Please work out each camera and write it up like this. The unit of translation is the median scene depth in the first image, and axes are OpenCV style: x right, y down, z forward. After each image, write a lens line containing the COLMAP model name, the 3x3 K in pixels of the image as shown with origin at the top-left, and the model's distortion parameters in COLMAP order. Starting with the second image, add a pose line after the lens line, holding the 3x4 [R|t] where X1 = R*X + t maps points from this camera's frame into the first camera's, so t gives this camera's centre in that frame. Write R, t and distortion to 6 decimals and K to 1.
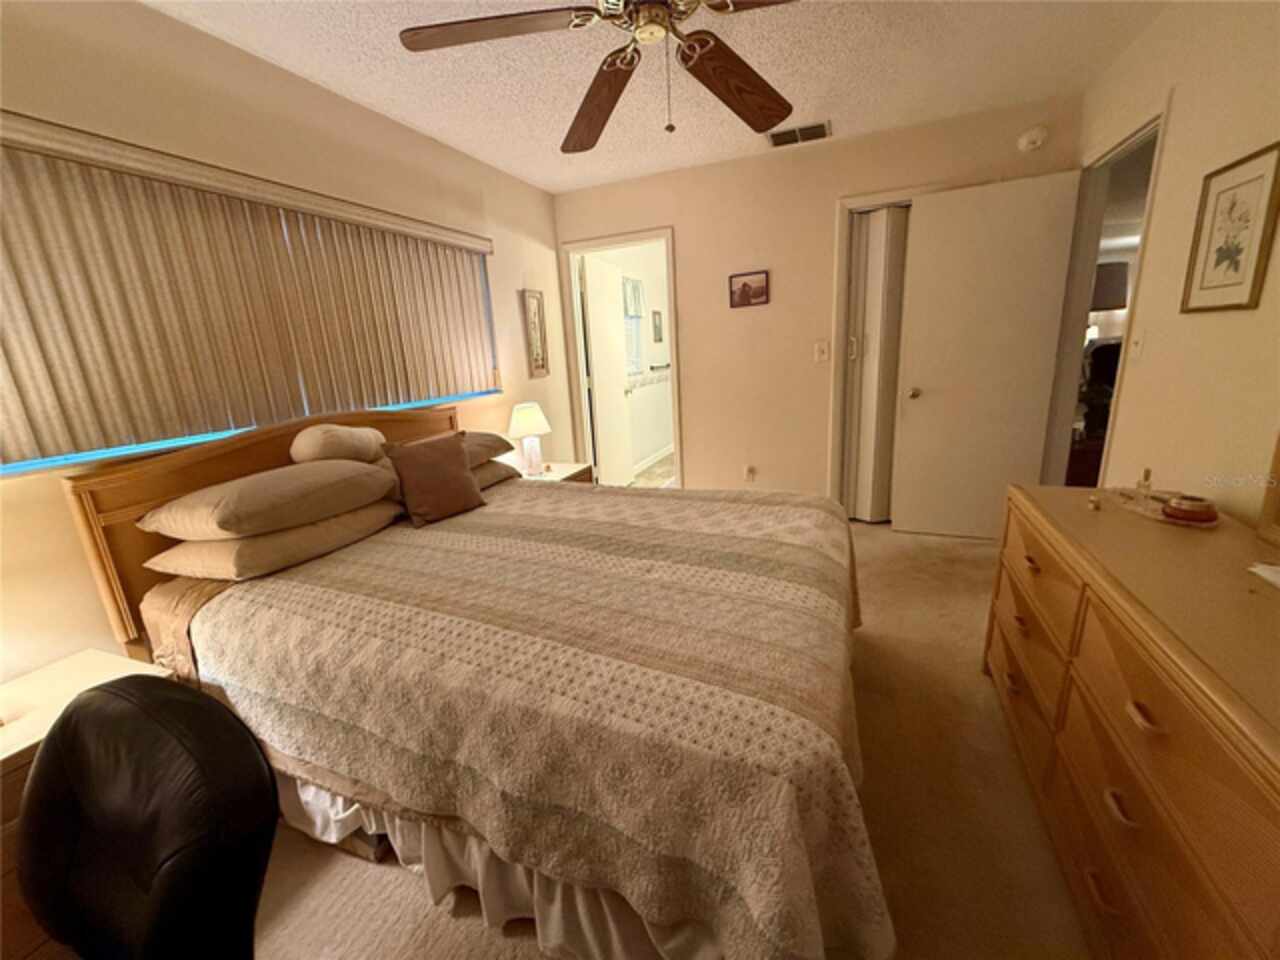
lens RADIAL K [[509.9, 0, 638.0], [0, 509.9, 480.8], [0, 0, 1]] dist [0.001784, -0.001110]
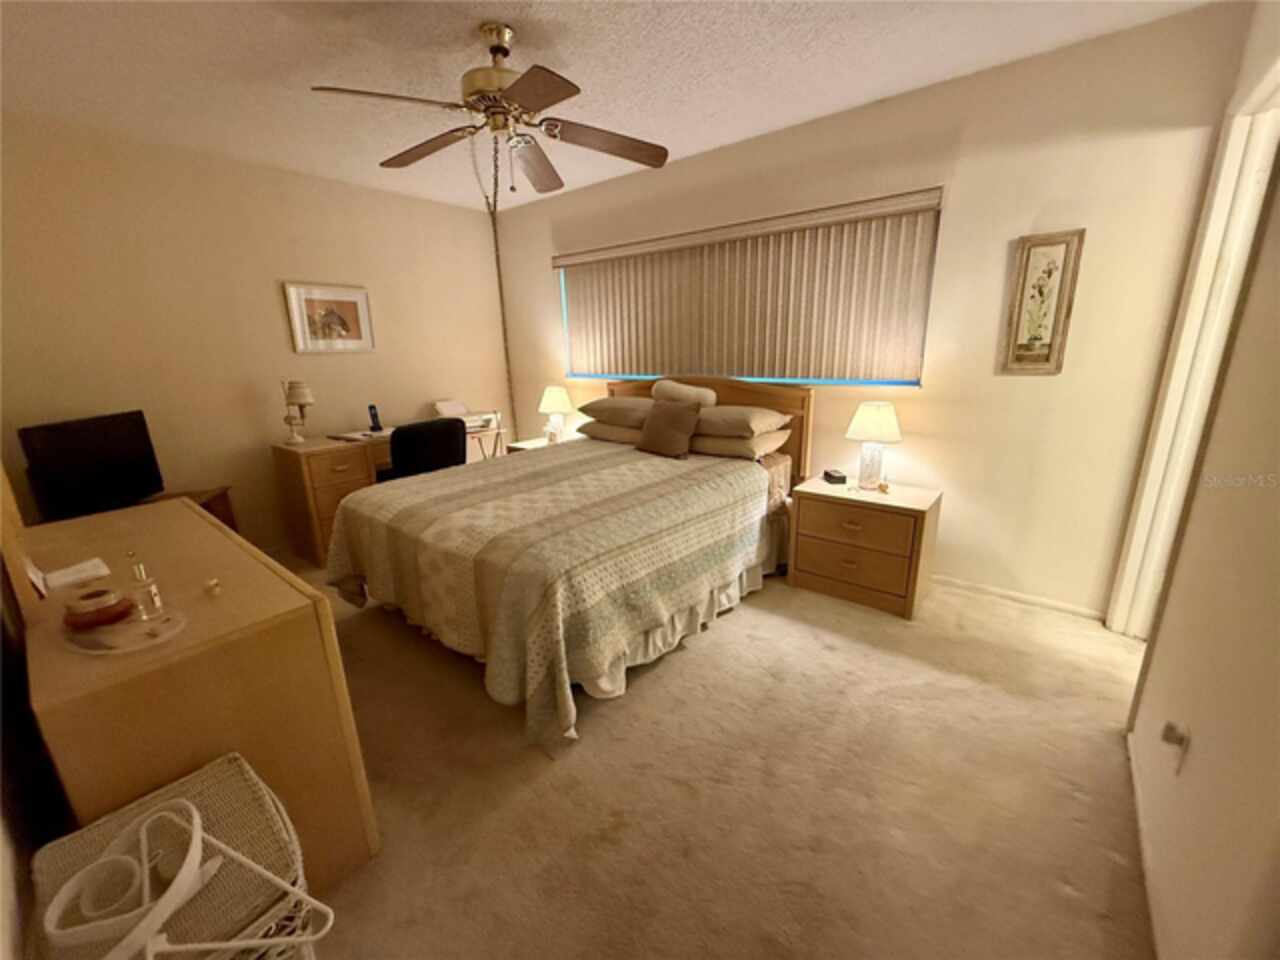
lens RADIAL K [[509.9, 0, 638.0], [0, 509.9, 480.8], [0, 0, 1]] dist [0.001784, -0.001110]
pose [[-0.284705, 0.307656, -0.907905, 0.864951], [-0.202604, 0.906394, 0.370677, -0.339256], [0.936960, 0.289479, -0.195722, 1.090484]]
